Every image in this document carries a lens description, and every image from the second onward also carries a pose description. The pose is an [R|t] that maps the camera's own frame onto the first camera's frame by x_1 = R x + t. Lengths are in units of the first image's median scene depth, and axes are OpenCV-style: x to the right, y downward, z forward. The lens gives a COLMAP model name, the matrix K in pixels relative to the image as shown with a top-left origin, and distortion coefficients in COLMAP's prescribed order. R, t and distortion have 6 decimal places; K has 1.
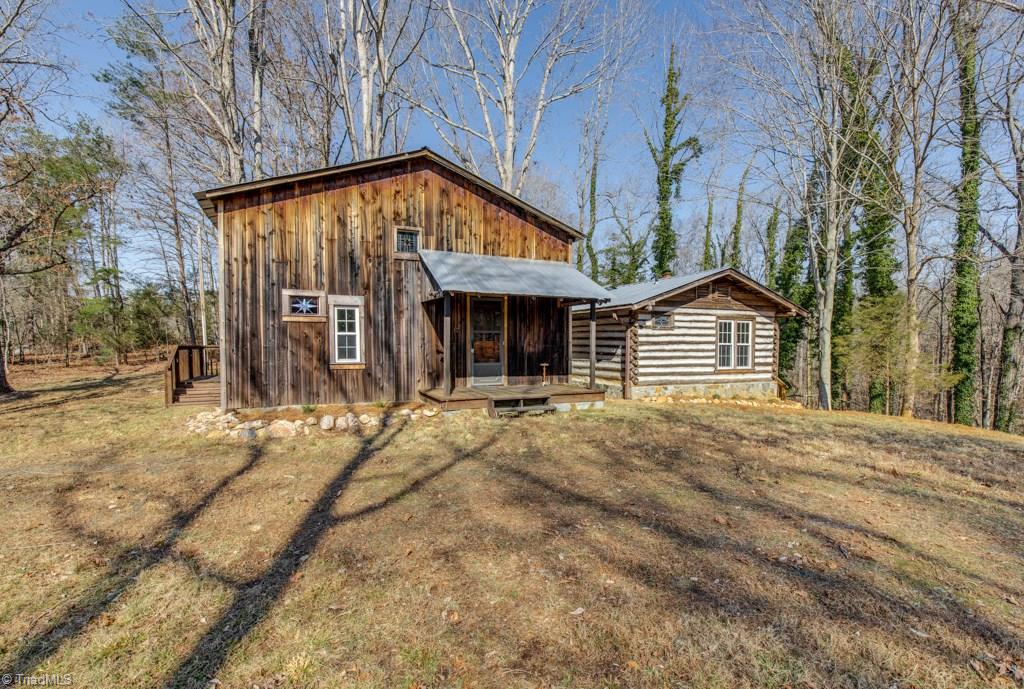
lens RADIAL K [[470.1, 0, 509.2], [0, 470.1, 367.1], [0, 0, 1]] dist [-0.001223, 0.000237]
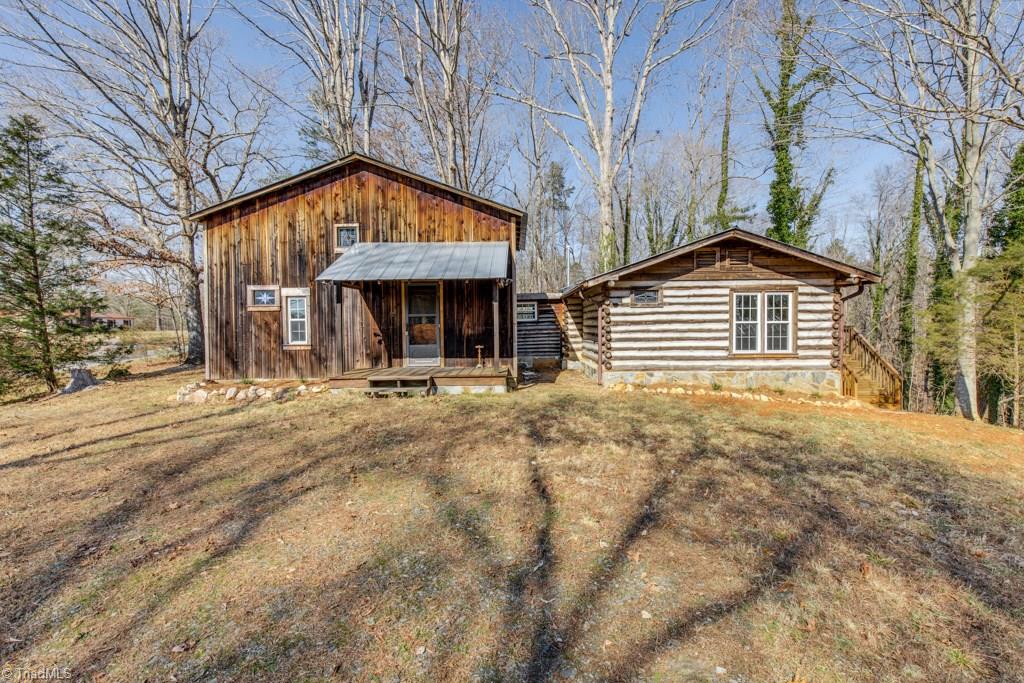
lens RADIAL K [[457.4, 0, 515.1], [0, 457.4, 343.0], [0, 0, 1]] dist [0.002925, -0.000076]
pose [[0.909352, 0.002672, -0.416019, 0.555135], [-0.006452, 0.999950, -0.007681, -0.006325], [0.415978, 0.009669, 0.909323, 0.154838]]
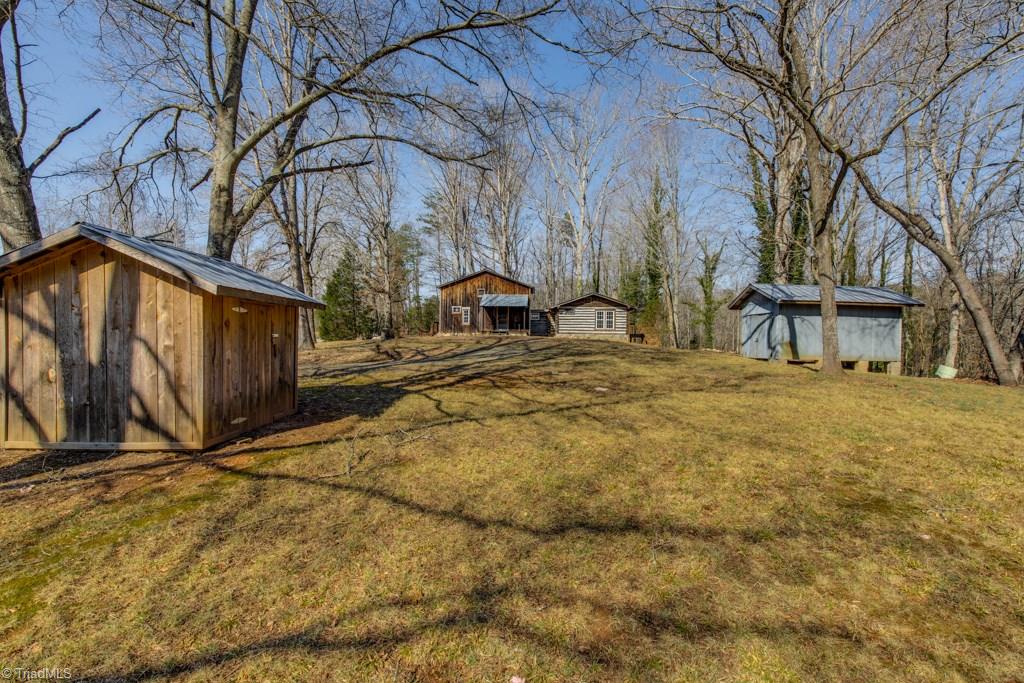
lens RADIAL K [[457.4, 0, 510.7], [0, 457.4, 345.0], [0, 0, 1]] dist [0.002925, -0.000076]
pose [[0.883763, 0.010138, -0.467824, 1.602234], [-0.029822, 0.998953, -0.034690, 0.260460], [0.466983, 0.044610, 0.883140, -1.990307]]
